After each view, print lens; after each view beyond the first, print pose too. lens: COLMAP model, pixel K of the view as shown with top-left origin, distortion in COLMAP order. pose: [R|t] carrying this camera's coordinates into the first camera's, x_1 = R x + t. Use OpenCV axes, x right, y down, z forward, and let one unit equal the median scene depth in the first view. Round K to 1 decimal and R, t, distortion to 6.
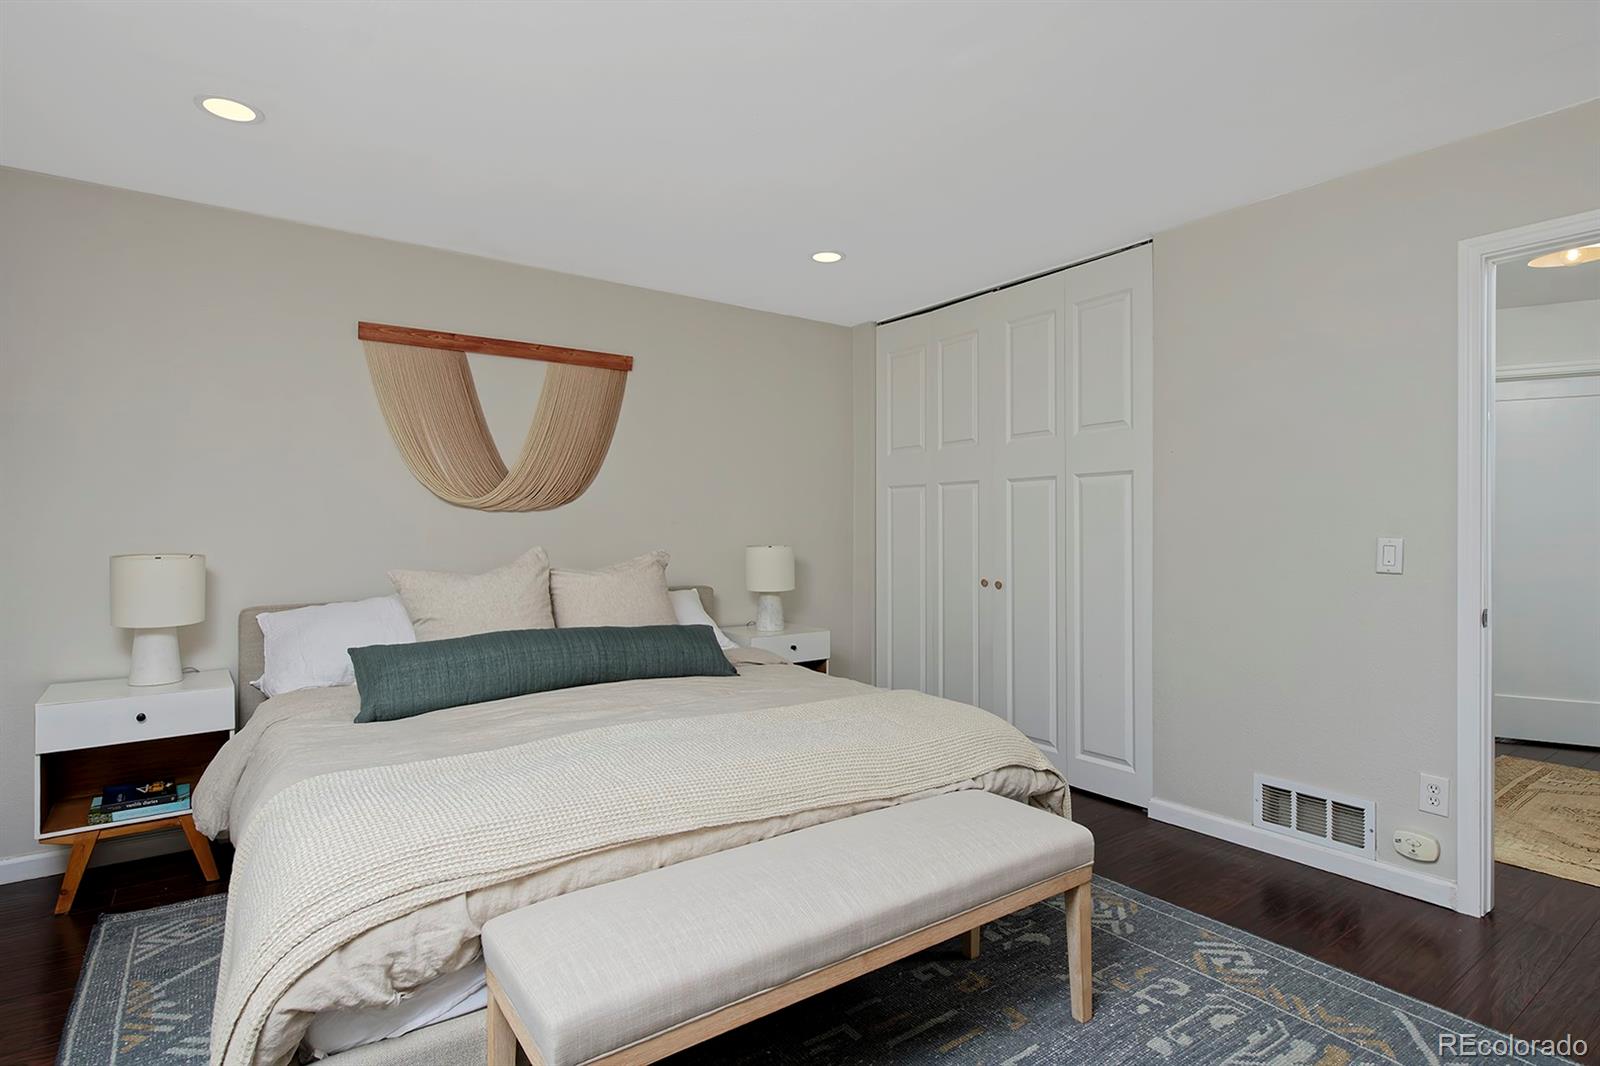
lens RADIAL K [[816.2, 0, 807.1], [0, 816.2, 531.0], [0, 0, 1]] dist [-0.006214, -0.000412]
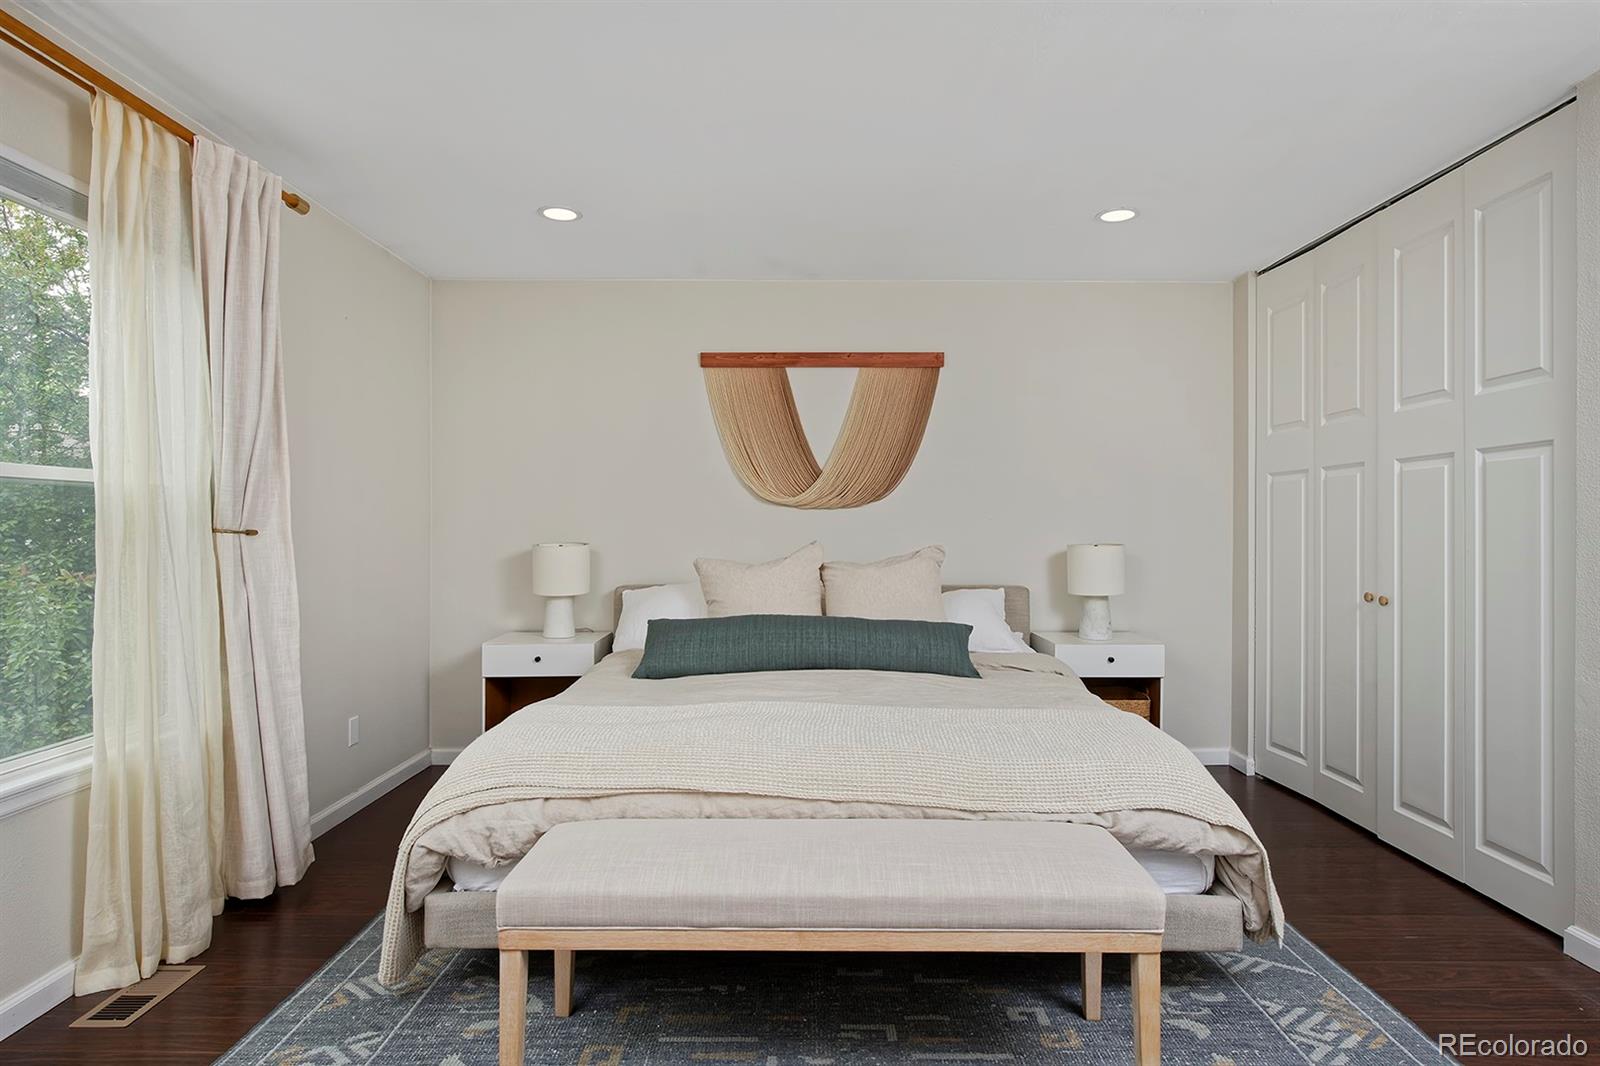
lens RADIAL K [[872.8, 0, 806.4], [0, 872.8, 526.6], [0, 0, 1]] dist [-0.002969, -0.002037]
pose [[0.808468, 0.003156, -0.588532, 0.354909], [-0.004972, 0.999987, -0.001468, 0.001725], [0.588519, 0.004113, 0.808473, 0.049593]]
